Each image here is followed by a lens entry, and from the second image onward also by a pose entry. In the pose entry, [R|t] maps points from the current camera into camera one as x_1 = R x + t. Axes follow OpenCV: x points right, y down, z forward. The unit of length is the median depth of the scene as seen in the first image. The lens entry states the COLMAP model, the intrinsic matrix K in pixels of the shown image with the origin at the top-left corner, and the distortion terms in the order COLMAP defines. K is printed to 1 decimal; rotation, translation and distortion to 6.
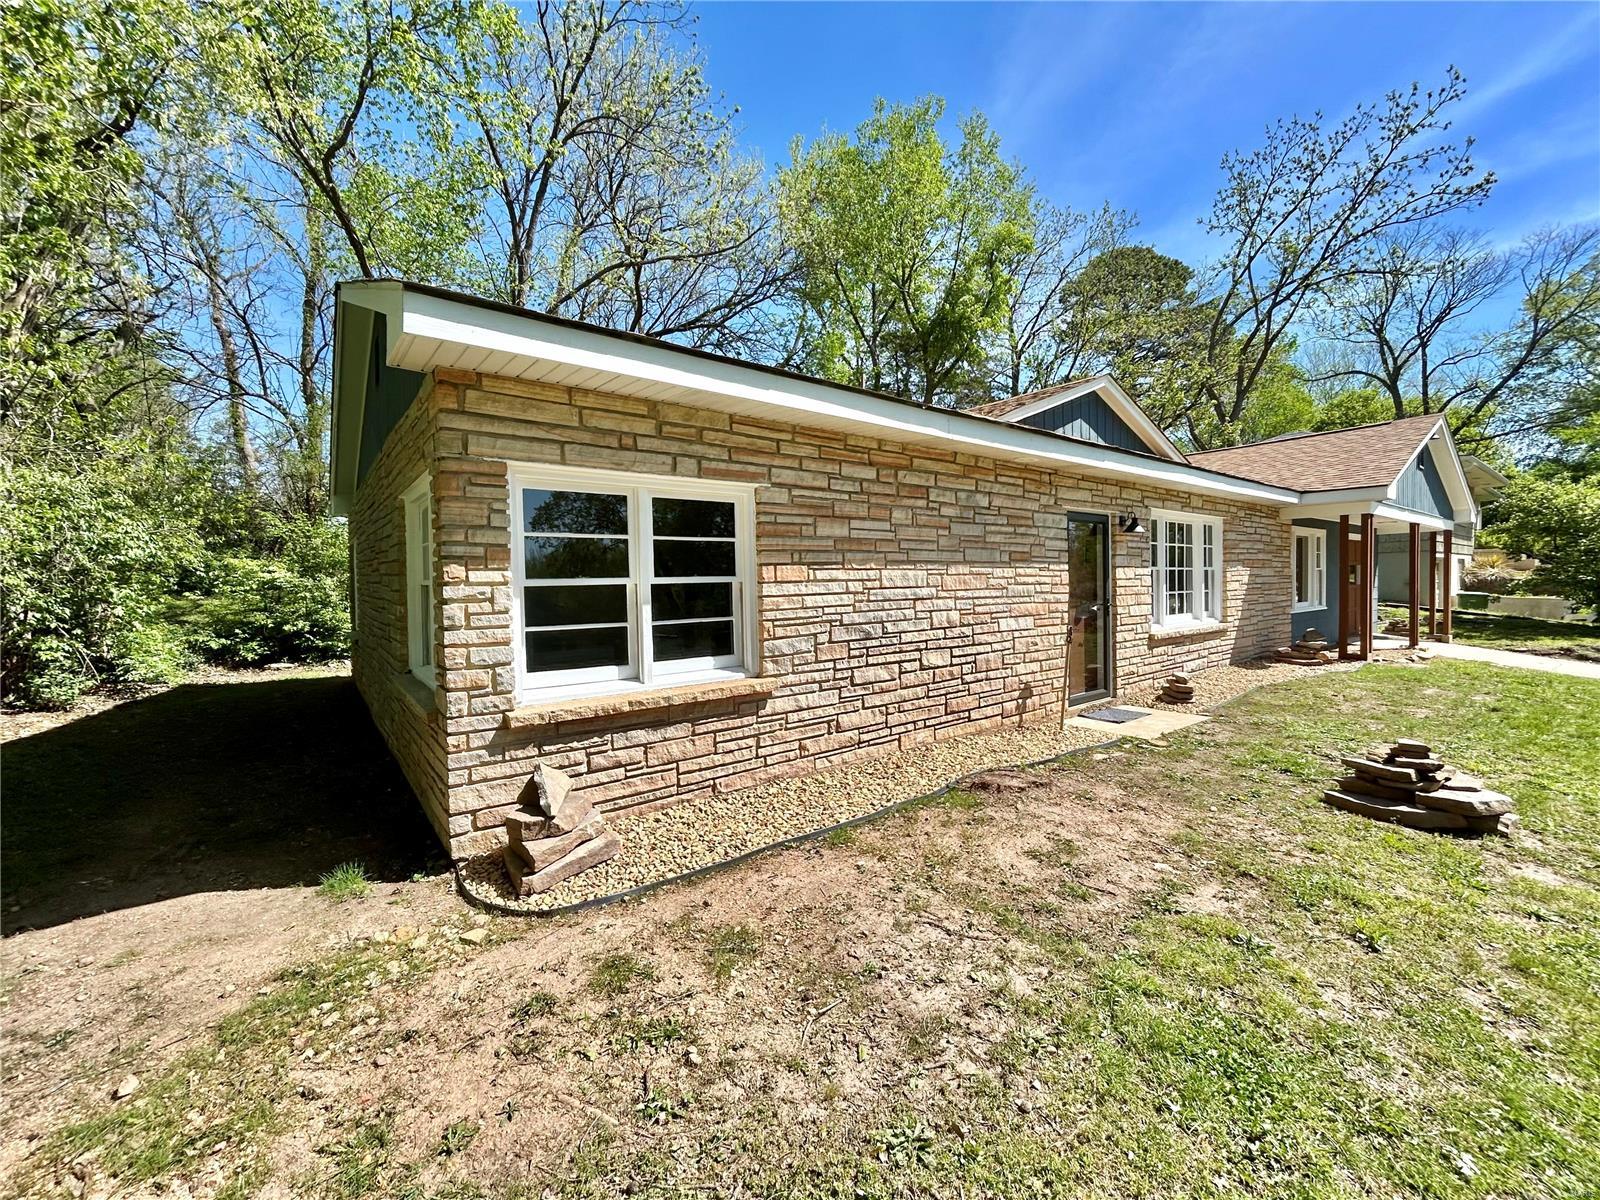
lens RADIAL K [[649.1, 0, 802.9], [0, 649.1, 584.8], [0, 0, 1]] dist [-0.000277, -0.000956]
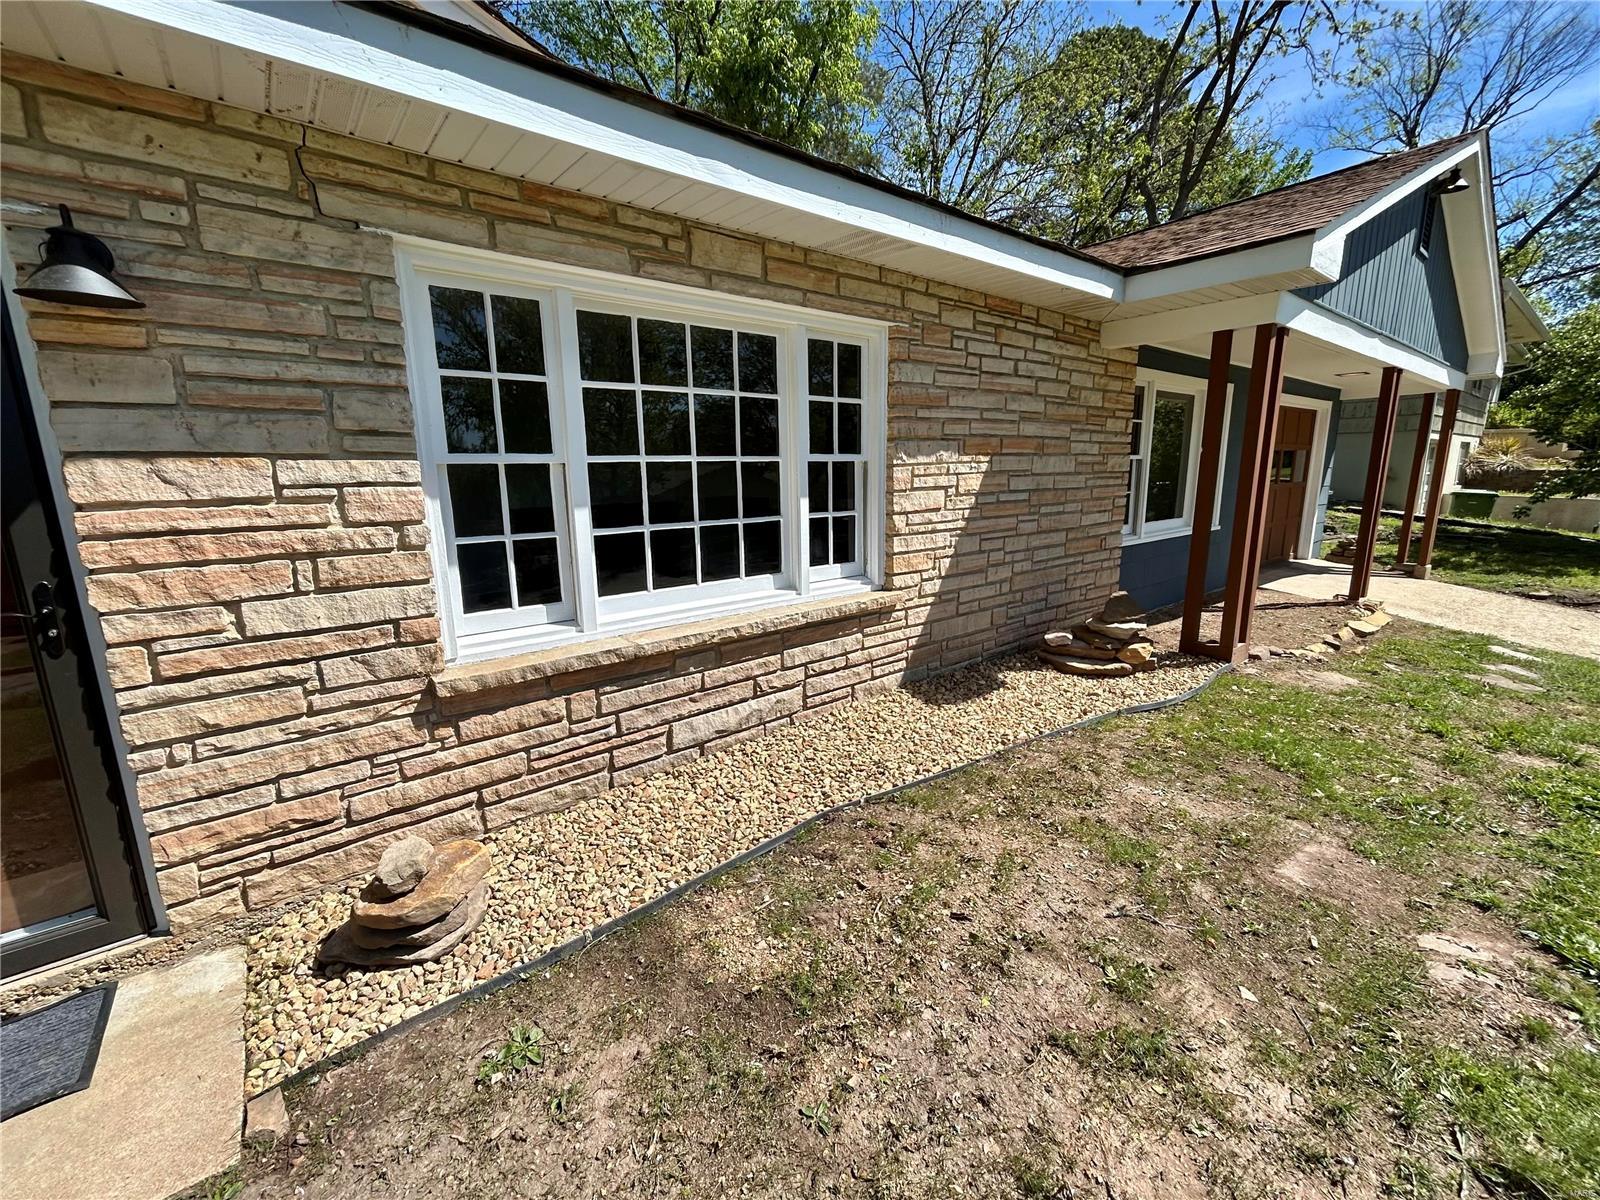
lens RADIAL K [[659.6, 0, 800.2], [0, 659.6, 587.6], [0, 0, 1]] dist [0.003616, 0.000860]
pose [[0.999818, -0.002187, 0.018968, 1.049125], [-0.001125, 0.984936, 0.172916, -0.029949], [-0.019060, -0.172906, 0.984754, 1.043500]]
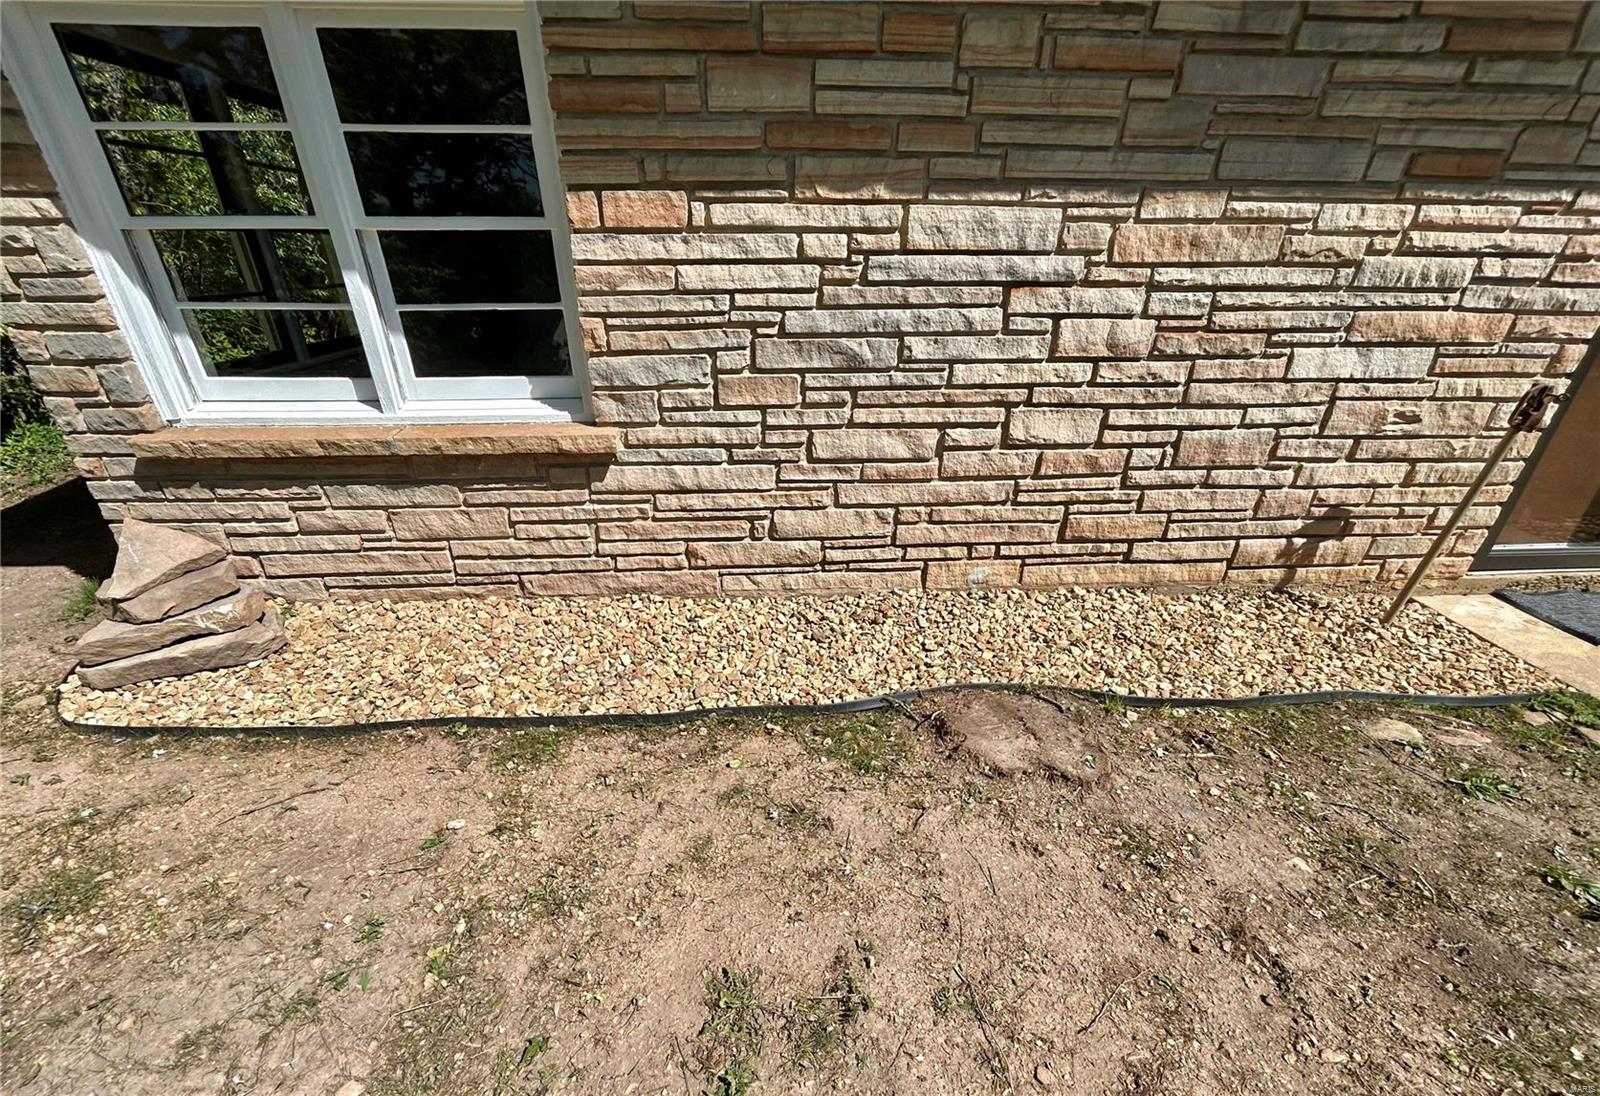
lens RADIAL K [[667.7, 0, 764.2], [0, 667.7, 597.5], [0, 0, 1]] dist [-0.001162, 0.000803]
pose [[0.823422, 0.277335, -0.495037, 0.315873], [-0.019874, 0.885980, 0.463297, 0.004712], [0.567082, -0.371650, 0.735047, 0.502542]]
